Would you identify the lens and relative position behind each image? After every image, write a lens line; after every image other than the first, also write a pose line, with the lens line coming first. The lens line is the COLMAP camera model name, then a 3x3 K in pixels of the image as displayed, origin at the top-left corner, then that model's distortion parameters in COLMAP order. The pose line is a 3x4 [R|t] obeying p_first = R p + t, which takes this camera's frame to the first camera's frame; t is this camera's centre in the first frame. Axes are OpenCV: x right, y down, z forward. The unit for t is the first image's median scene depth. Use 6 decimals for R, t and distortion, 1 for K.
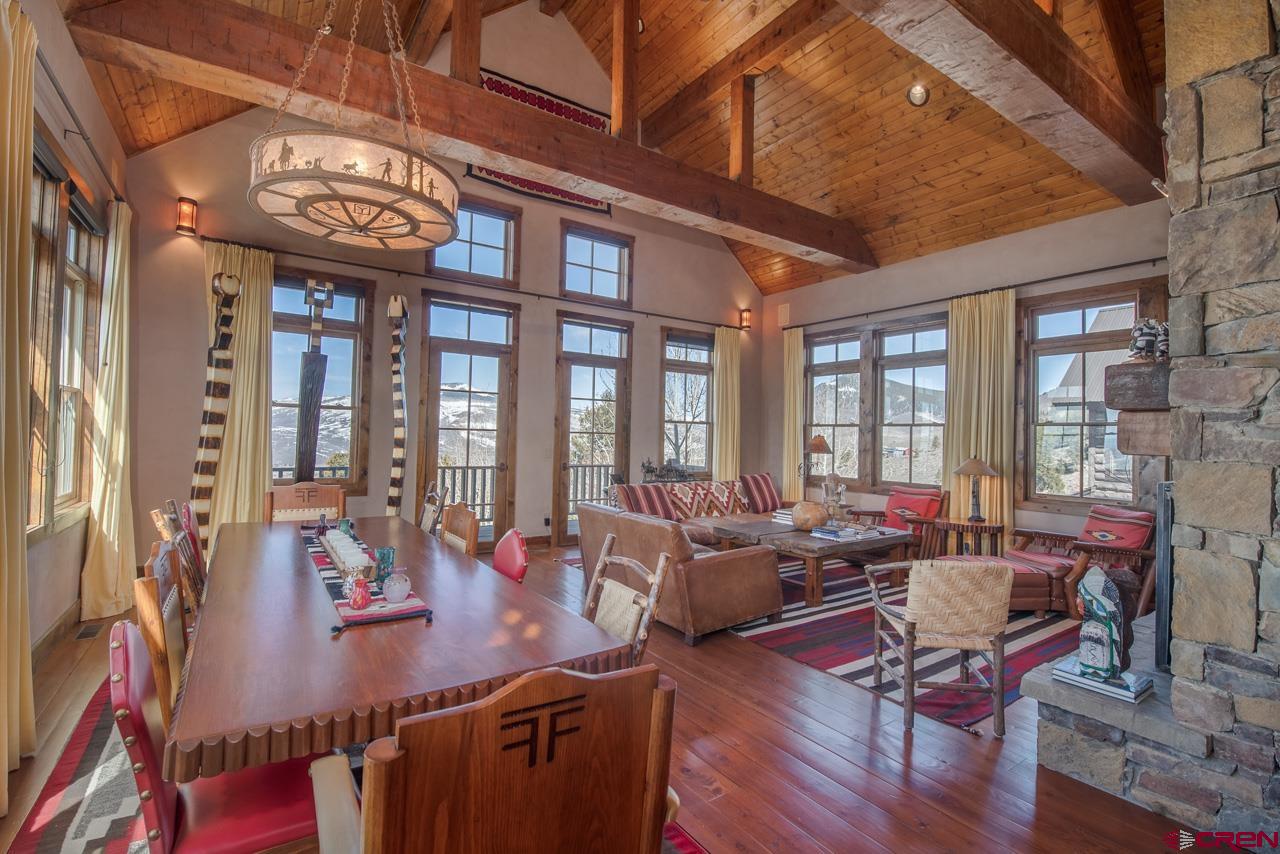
lens RADIAL K [[573.6, 0, 640.0], [0, 573.6, 427.0], [0, 0, 1]] dist [0.002290, 0.000310]
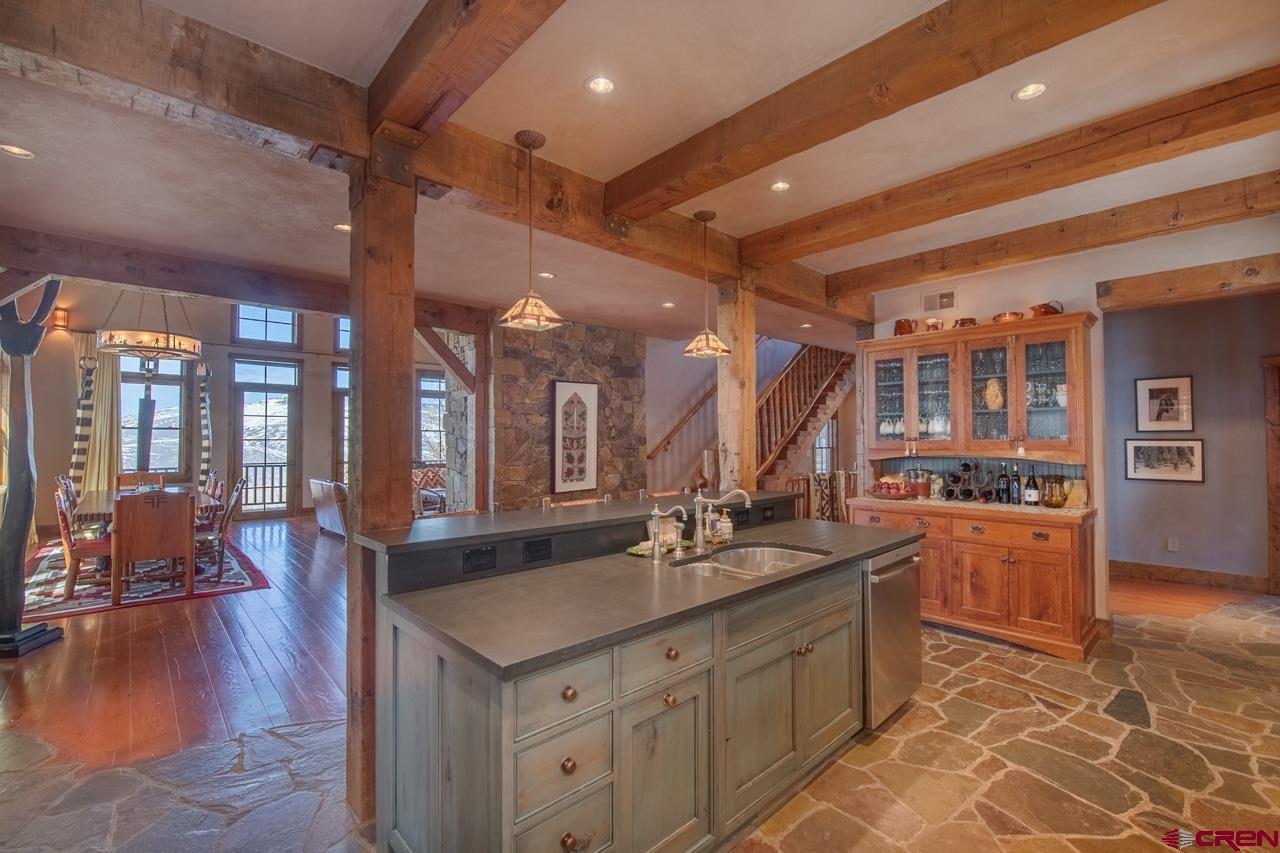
lens RADIAL K [[552.9, 0, 650.3], [0, 552.9, 435.0], [0, 0, 1]] dist [-0.002681, -0.000429]
pose [[0.986622, -0.020078, 0.161781, 0.629142], [0.018616, 0.999771, 0.010553, -0.007457], [-0.161956, -0.007401, 0.986770, -0.848868]]
